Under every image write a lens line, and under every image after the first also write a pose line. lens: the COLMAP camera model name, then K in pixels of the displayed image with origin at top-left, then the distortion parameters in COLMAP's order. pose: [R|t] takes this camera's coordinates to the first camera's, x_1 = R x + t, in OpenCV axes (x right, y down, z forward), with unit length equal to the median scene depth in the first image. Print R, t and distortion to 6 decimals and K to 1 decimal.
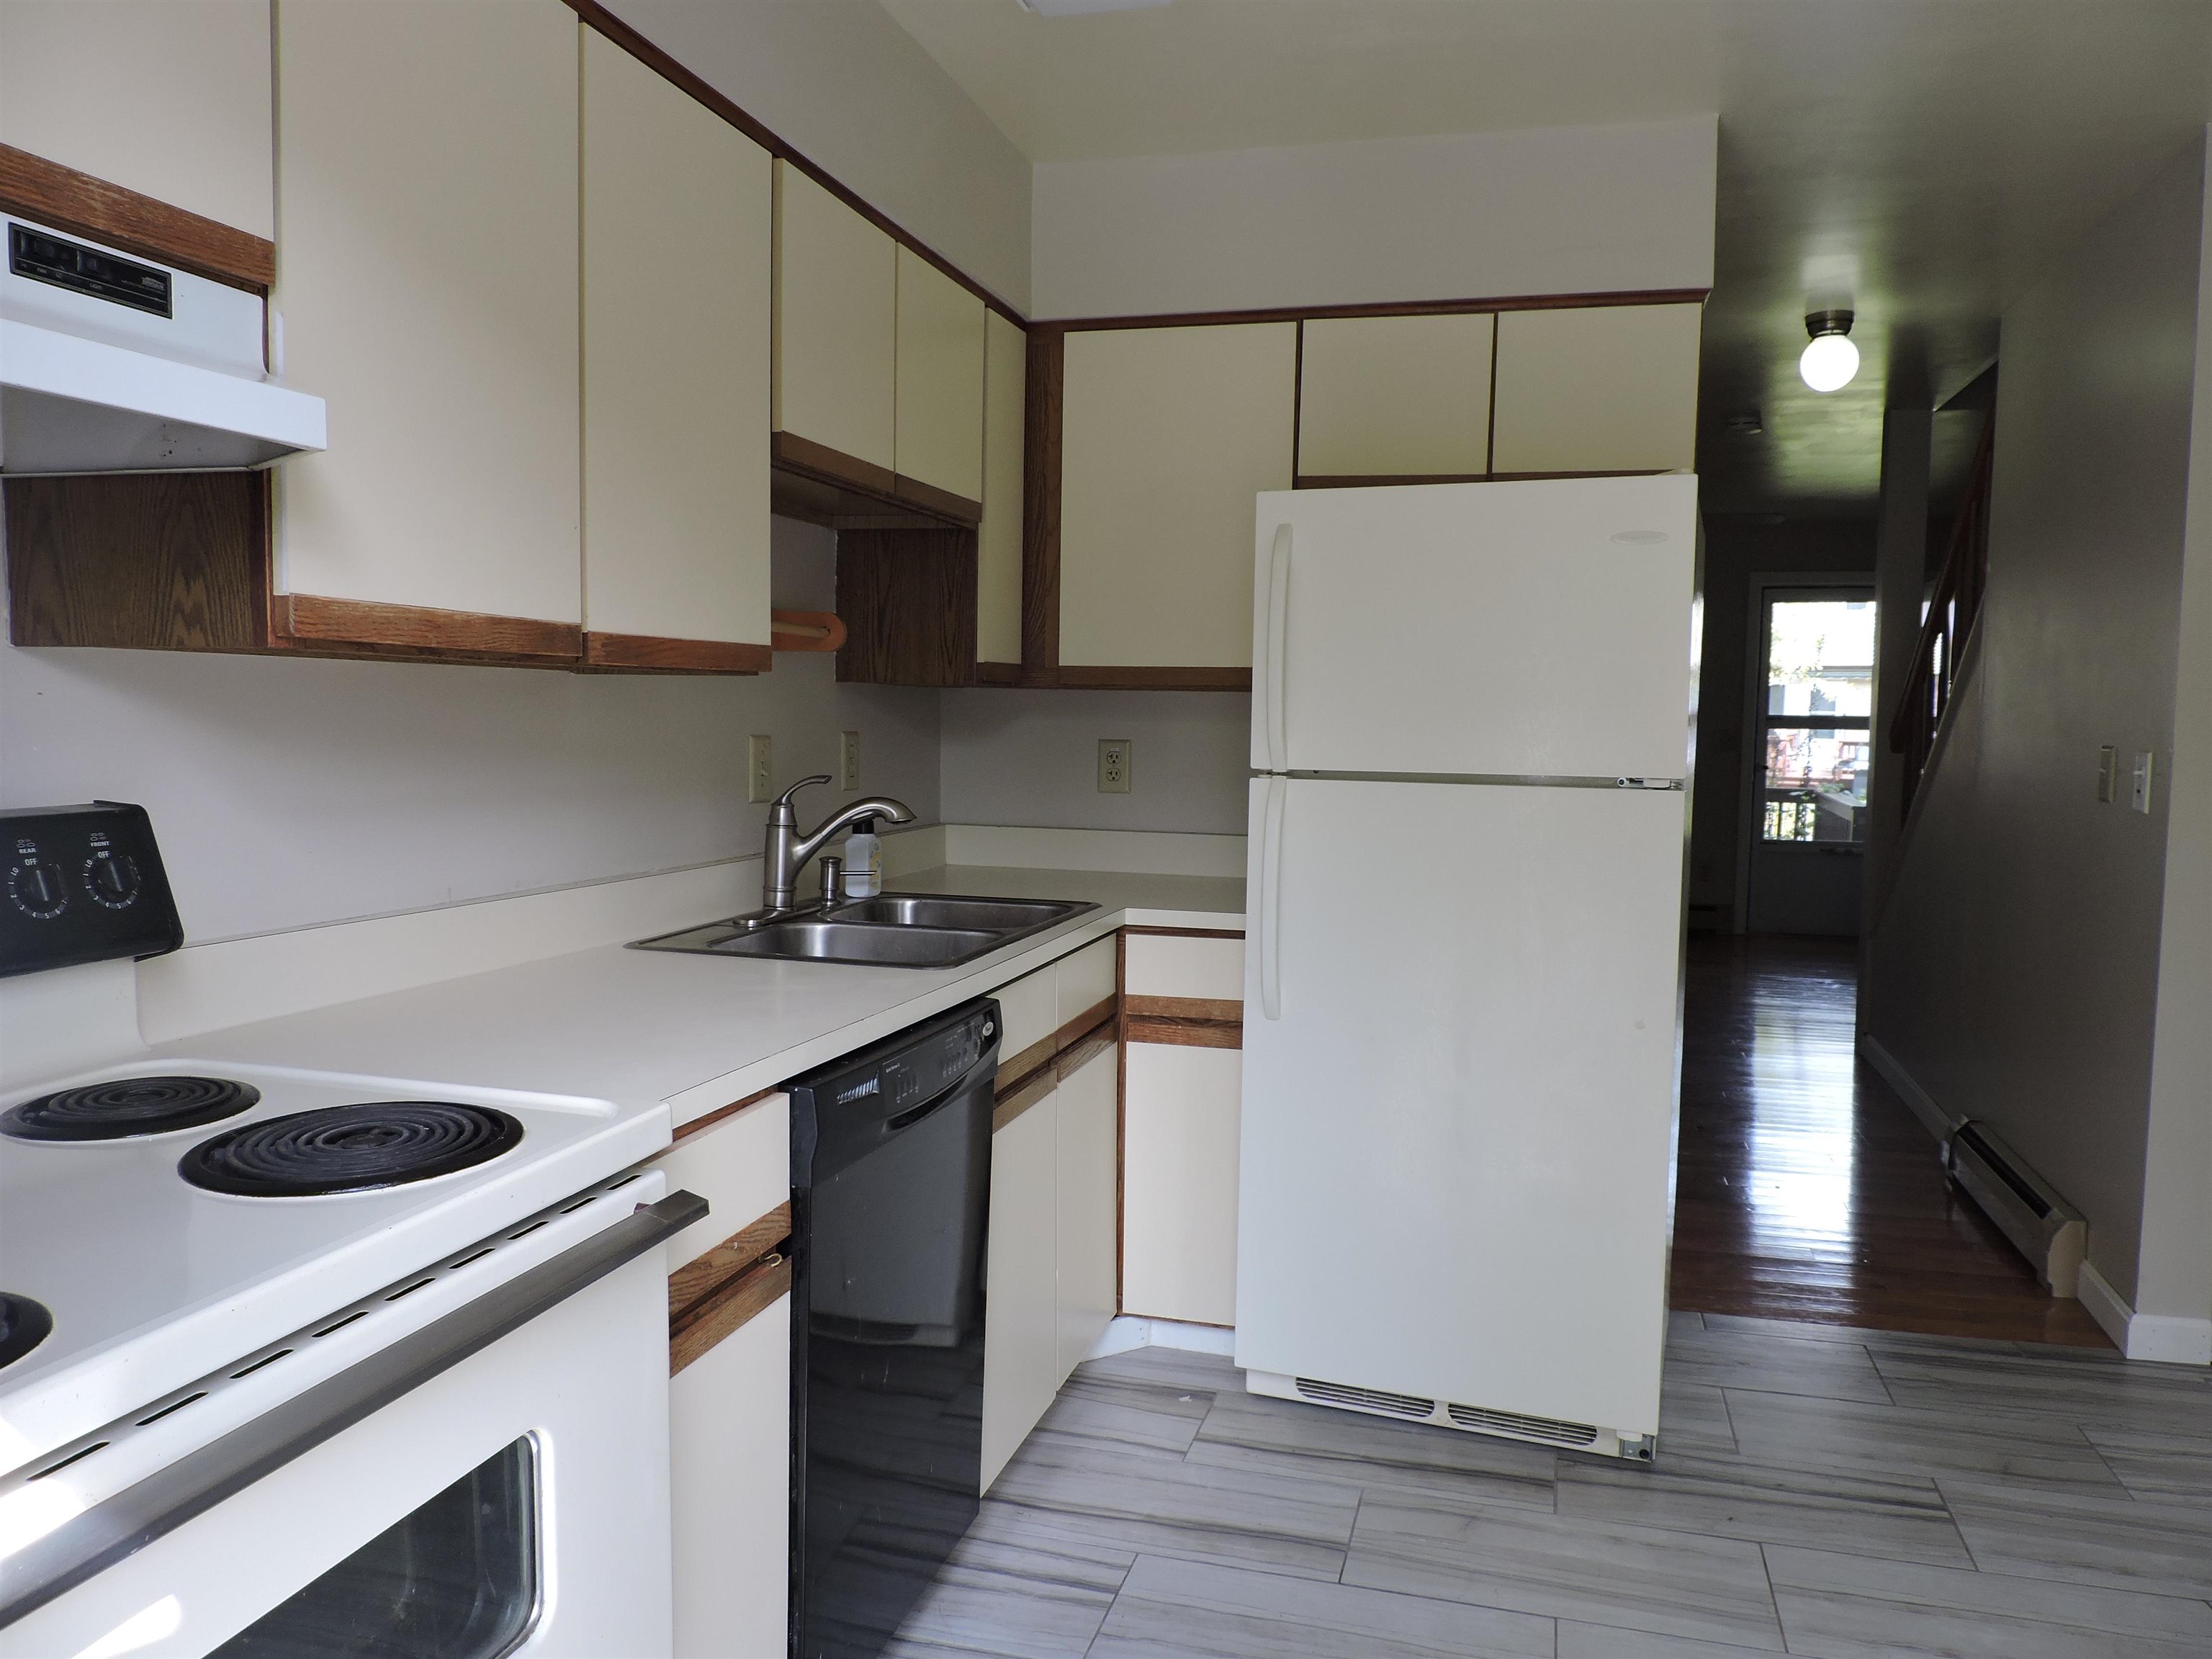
lens RADIAL K [[1610.1, 0, 1117.6], [0, 1610.1, 832.9], [0, 0, 1]] dist [0.001344, 0.003395]
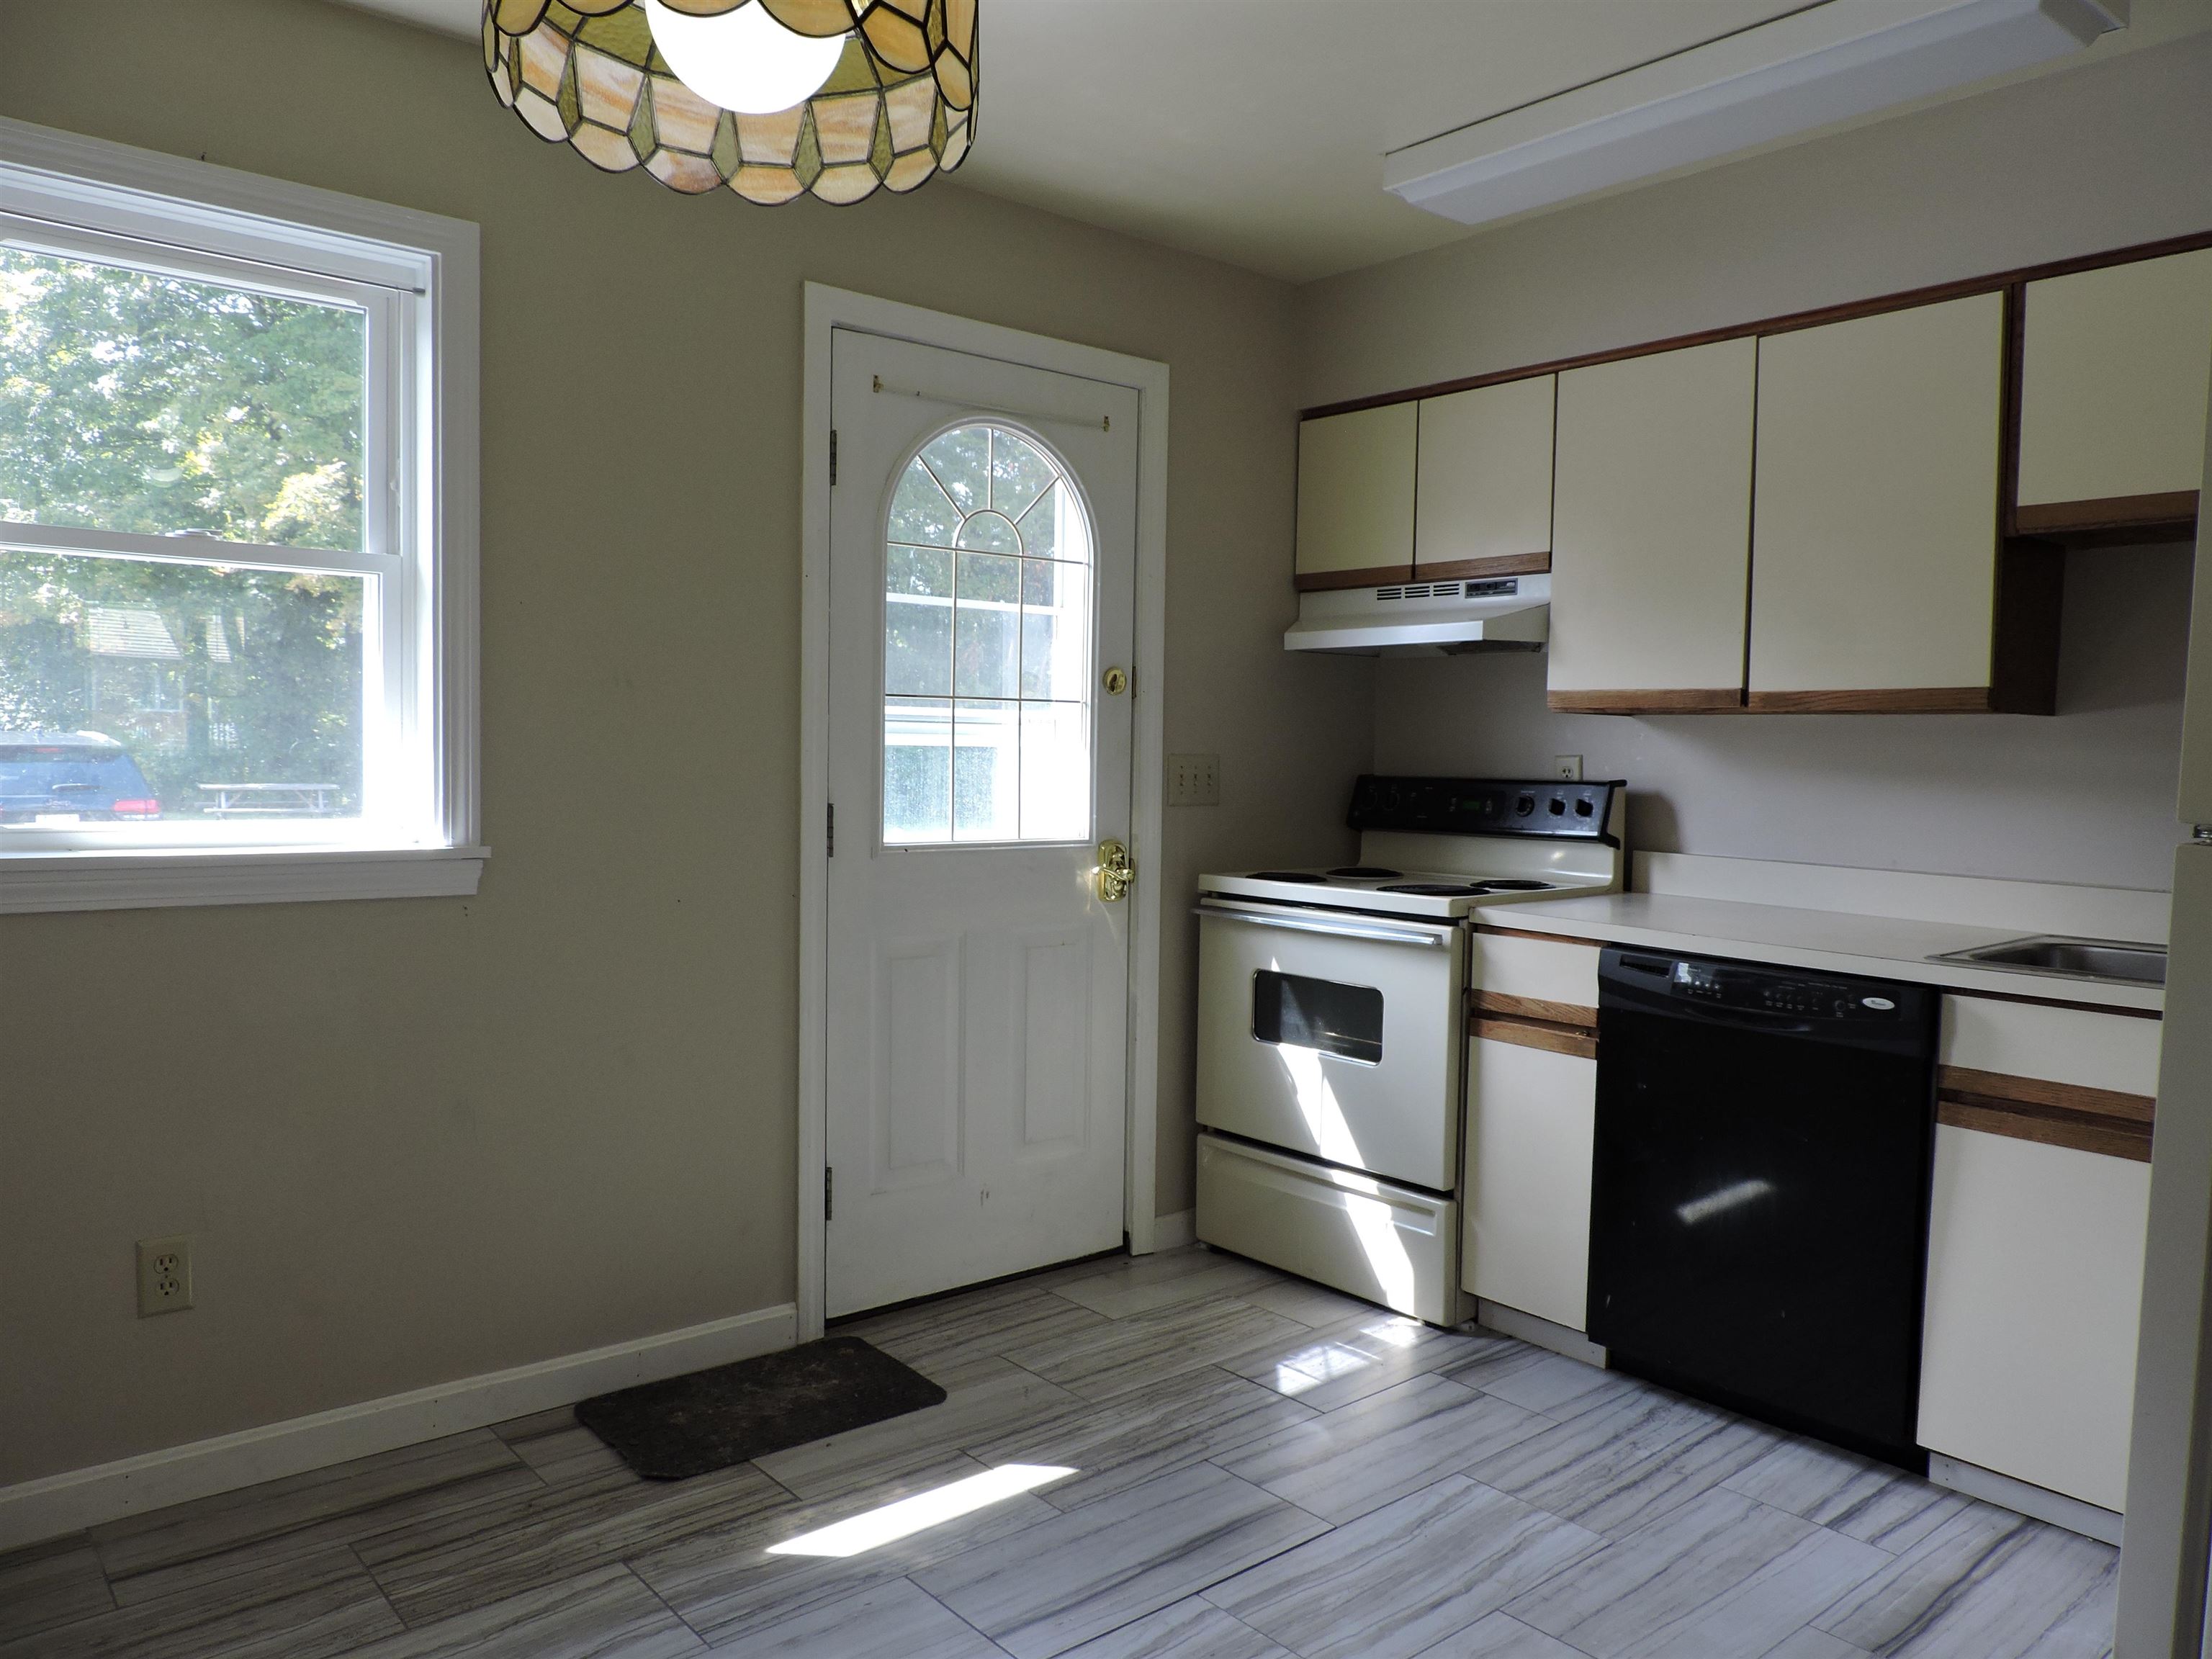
lens RADIAL K [[1610.1, 0, 1117.6], [0, 1610.1, 832.9], [0, 0, 1]] dist [0.001344, 0.003395]
pose [[-0.559521, 0.019989, -0.828575, 1.160364], [-0.091441, 0.992118, 0.085682, -0.051763], [0.823757, 0.123706, -0.553282, 1.131710]]
